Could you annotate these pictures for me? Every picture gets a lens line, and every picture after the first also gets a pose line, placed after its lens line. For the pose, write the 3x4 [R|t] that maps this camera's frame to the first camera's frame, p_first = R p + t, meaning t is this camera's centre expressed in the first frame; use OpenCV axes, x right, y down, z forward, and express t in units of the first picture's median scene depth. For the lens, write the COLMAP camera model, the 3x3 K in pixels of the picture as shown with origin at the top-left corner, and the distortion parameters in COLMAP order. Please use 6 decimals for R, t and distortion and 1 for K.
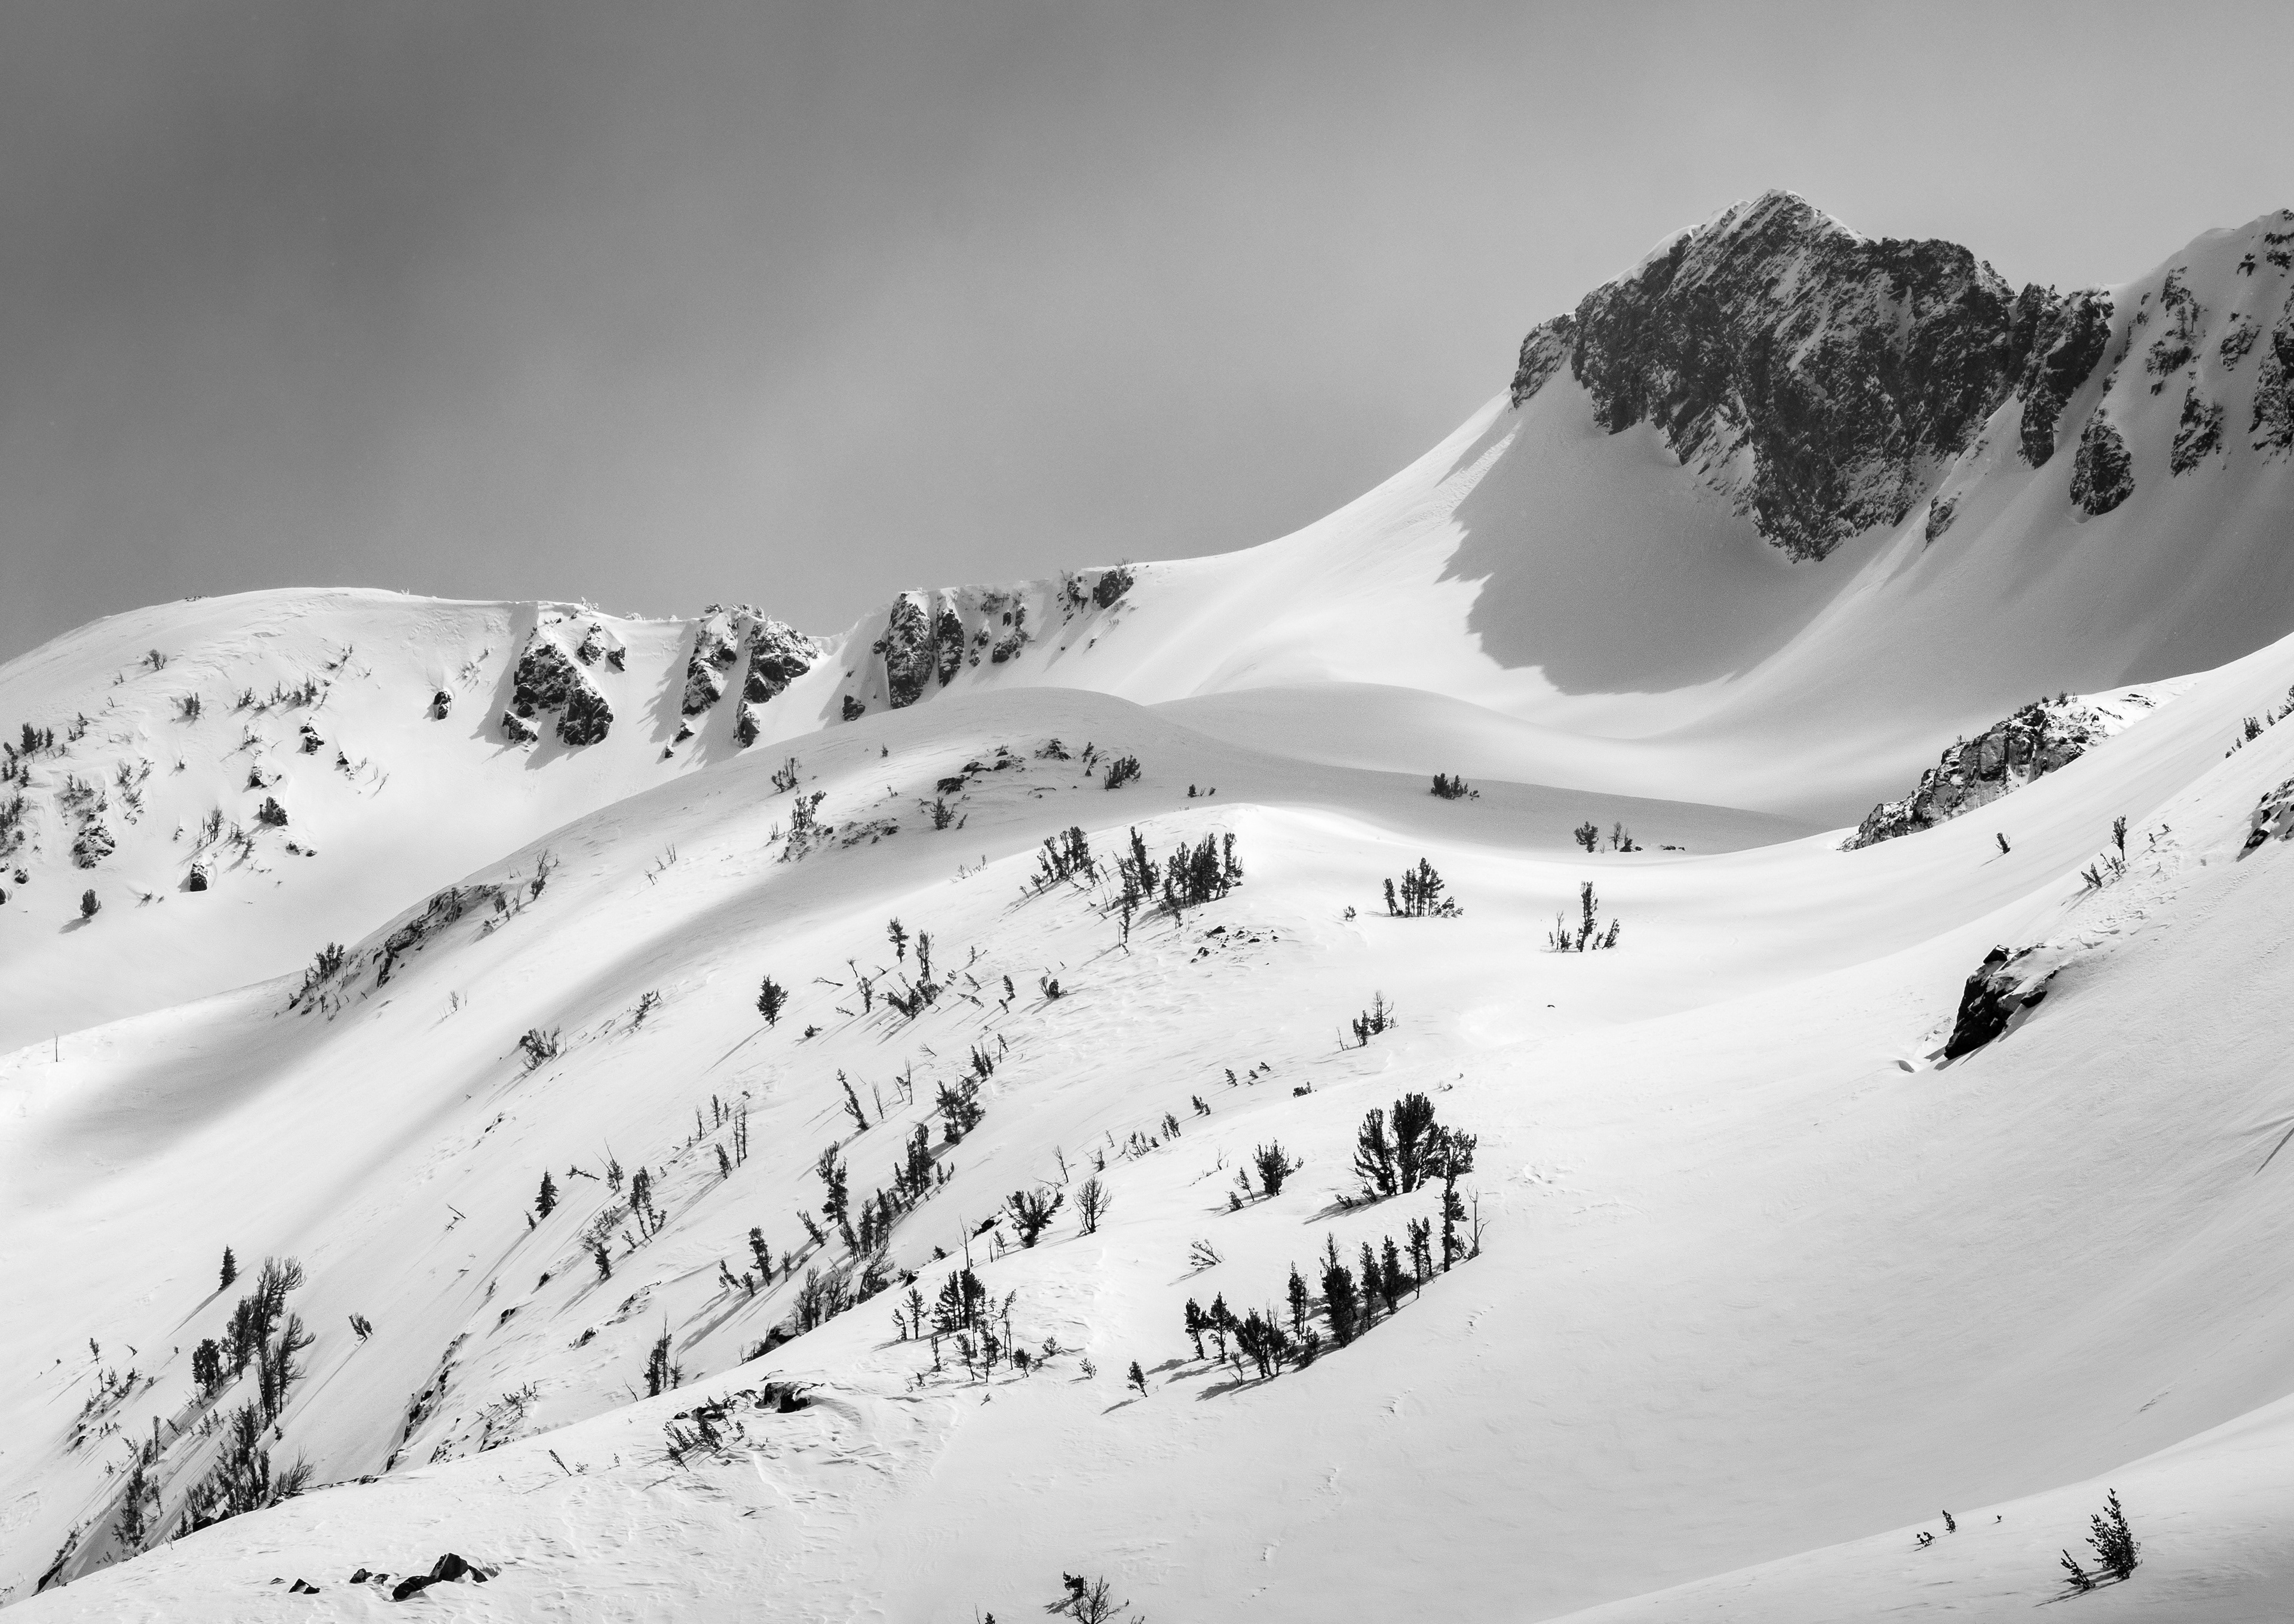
lens RADIAL K [[8375.5, 0, 1147.0], [0, 8375.5, 812.0], [0, 0, 1]] dist [0.034376, -0.207225]
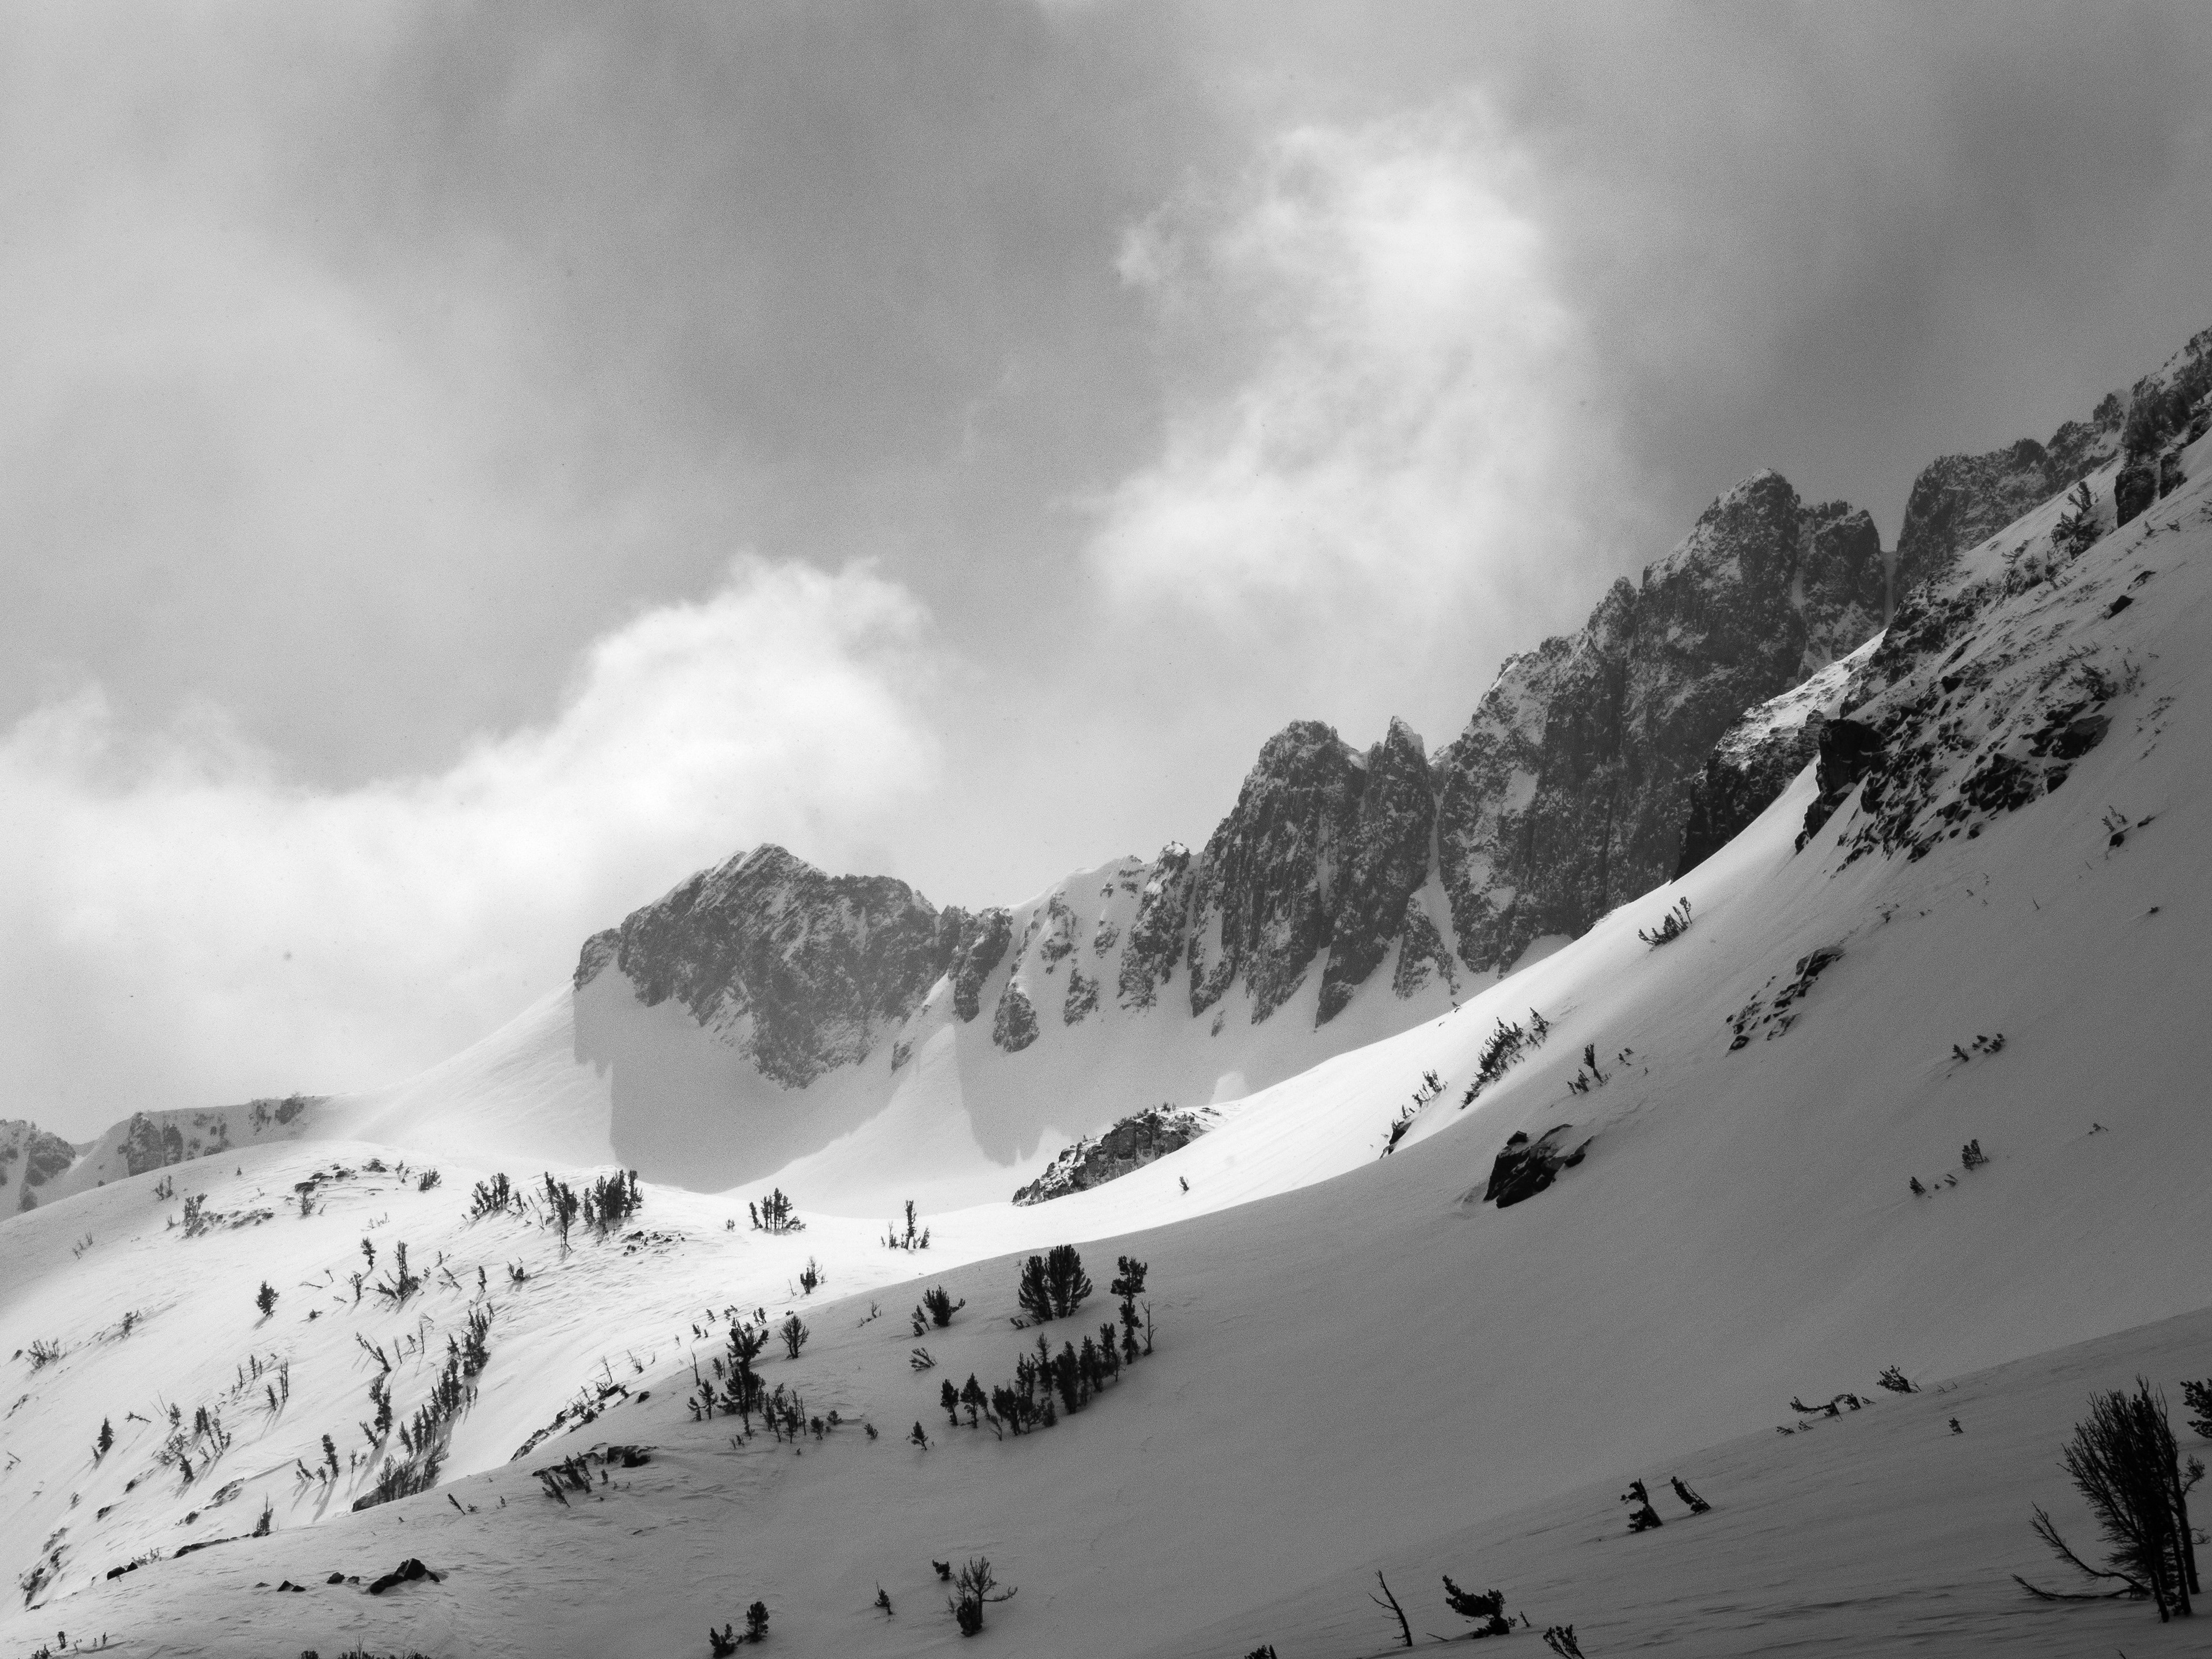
lens RADIAL K [[5297.9, 0, 1106.0], [0, 5297.9, 829.5], [0, 0, 1]] dist [0.011998, -0.238697]
pose [[0.977913, 0.033053, 0.206382, -0.062604], [-0.010299, 0.993837, -0.110369, 0.027453], [-0.208758, 0.105806, 0.972227, 0.074296]]
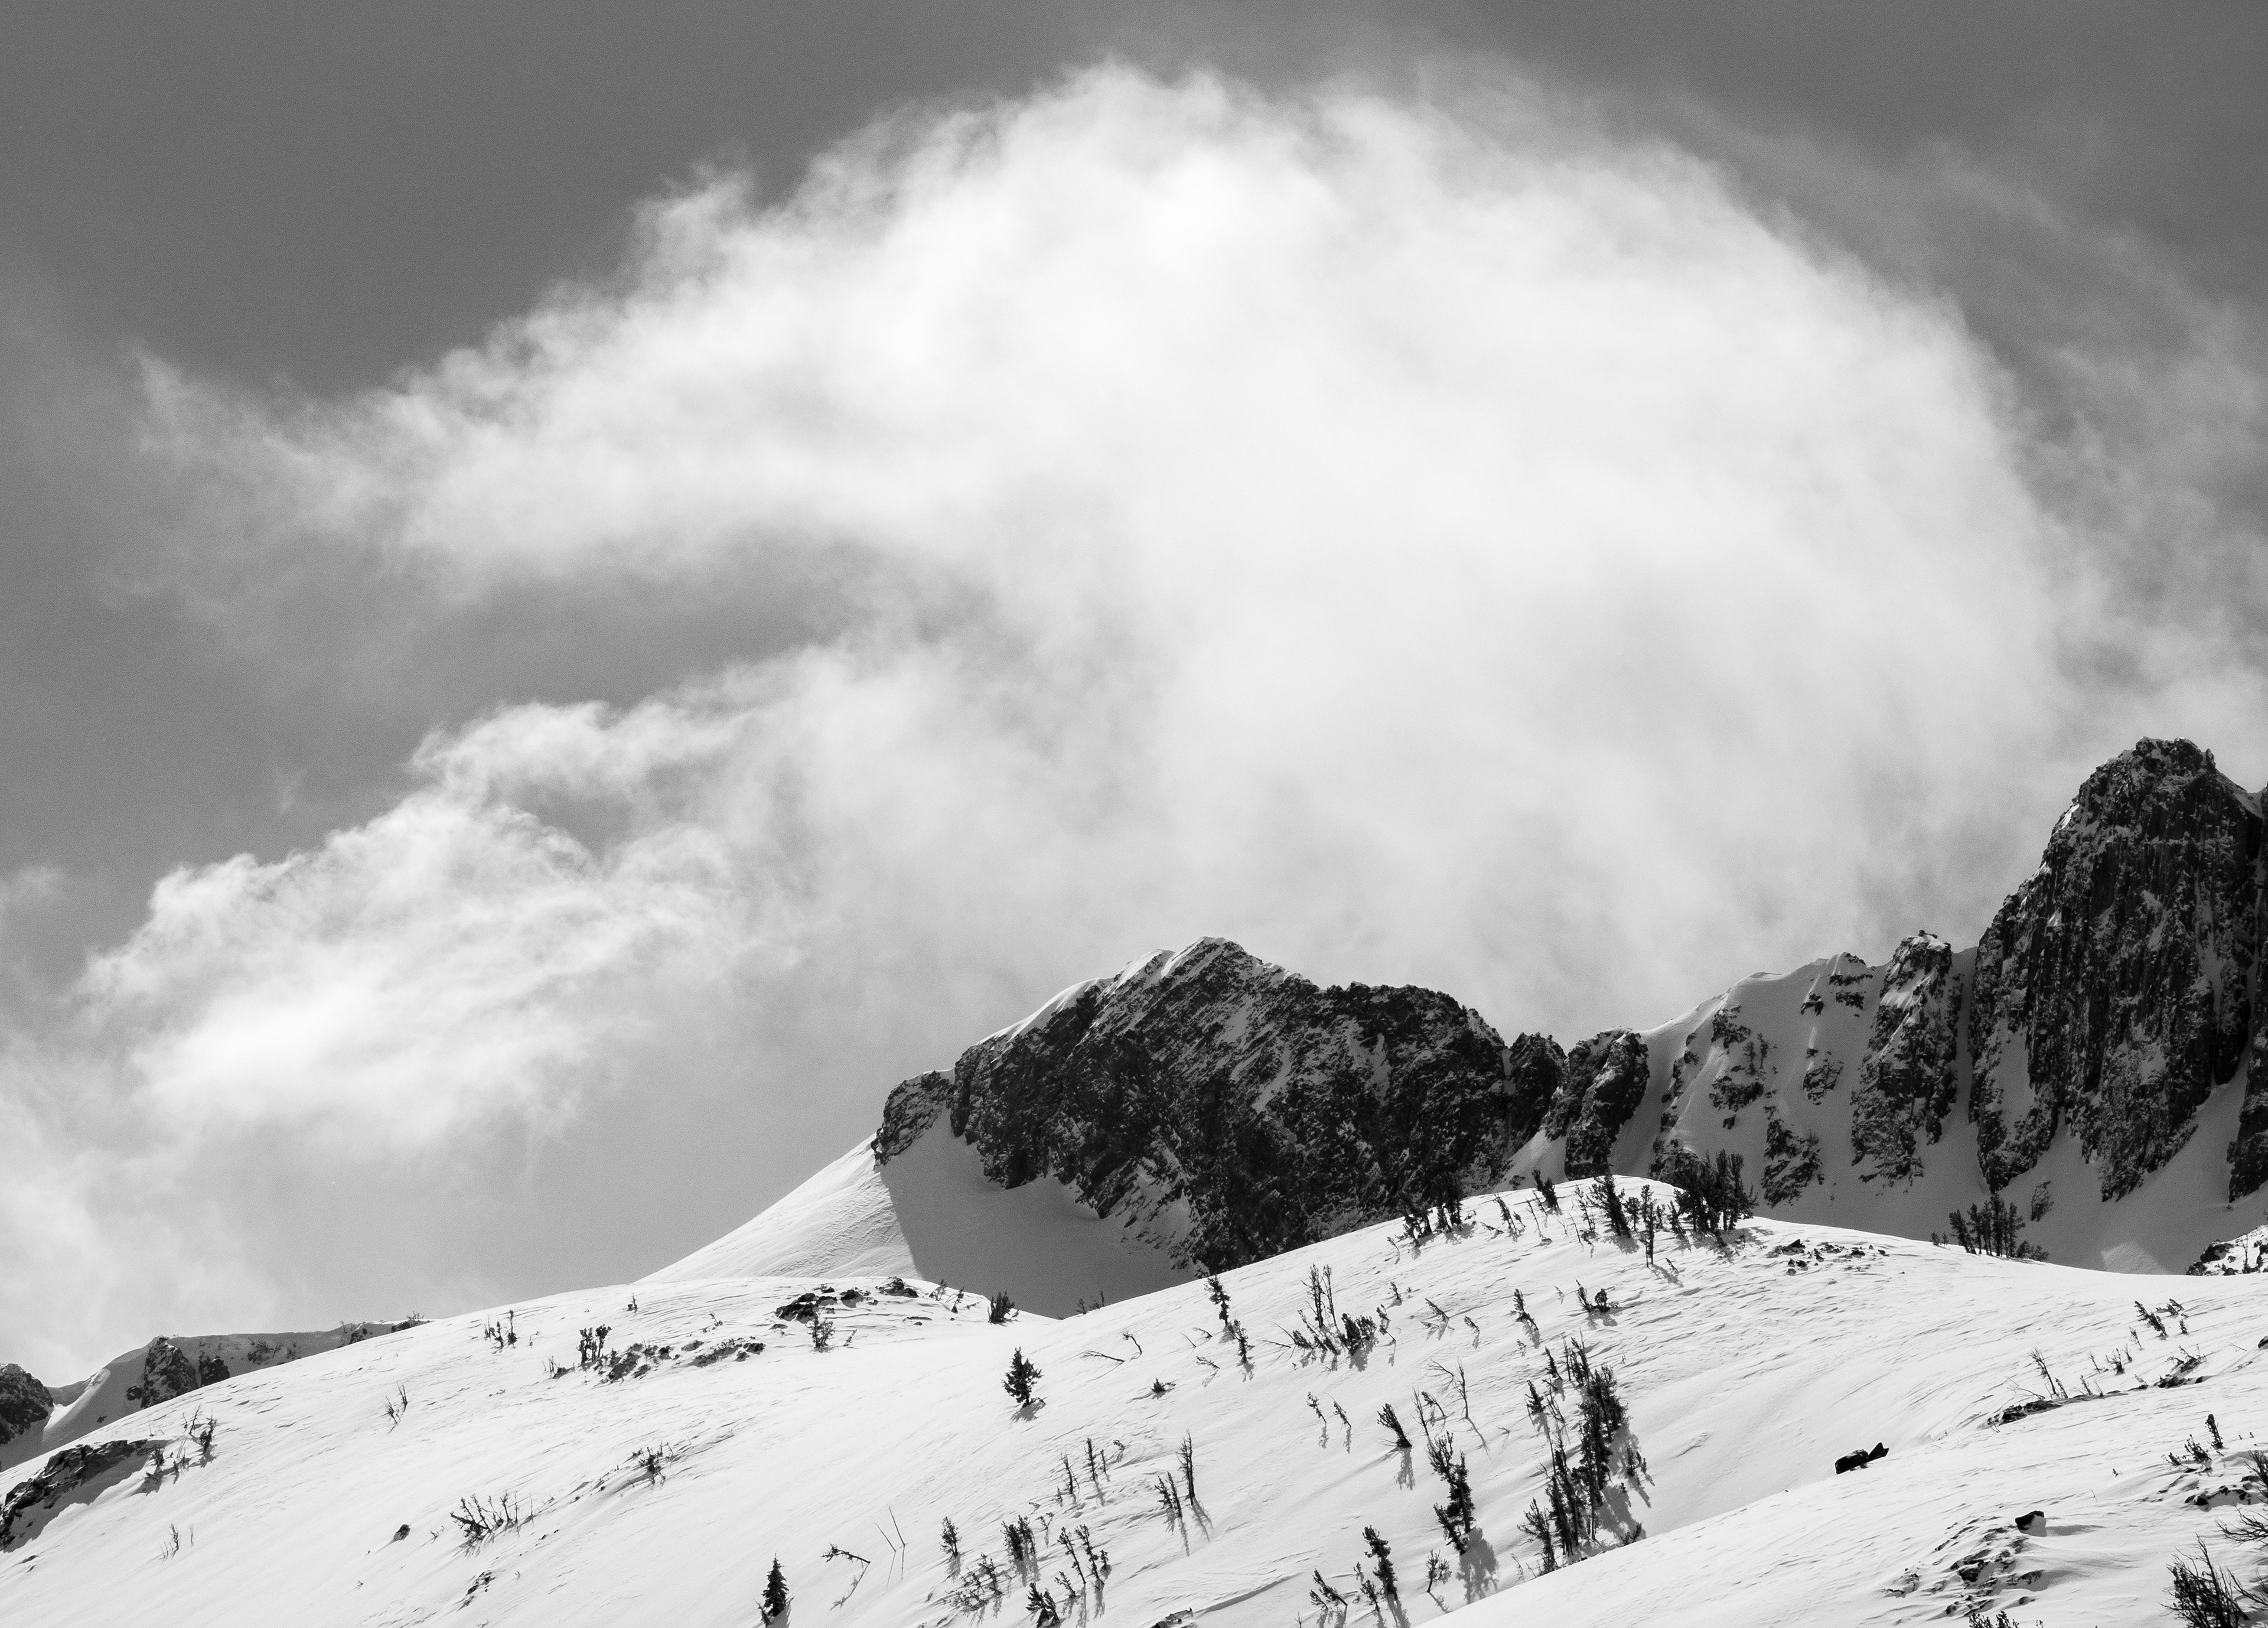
lens RADIAL K [[7430.6, 0, 1134.0], [0, 7430.6, 814.0], [0, 0, 1]] dist [0.055808, 0.190444]
pose [[0.965470, 0.089631, 0.244612, -0.144981], [-0.045637, 0.982621, -0.179924, 0.065762], [-0.256487, 0.162547, 0.952782, 0.206997]]
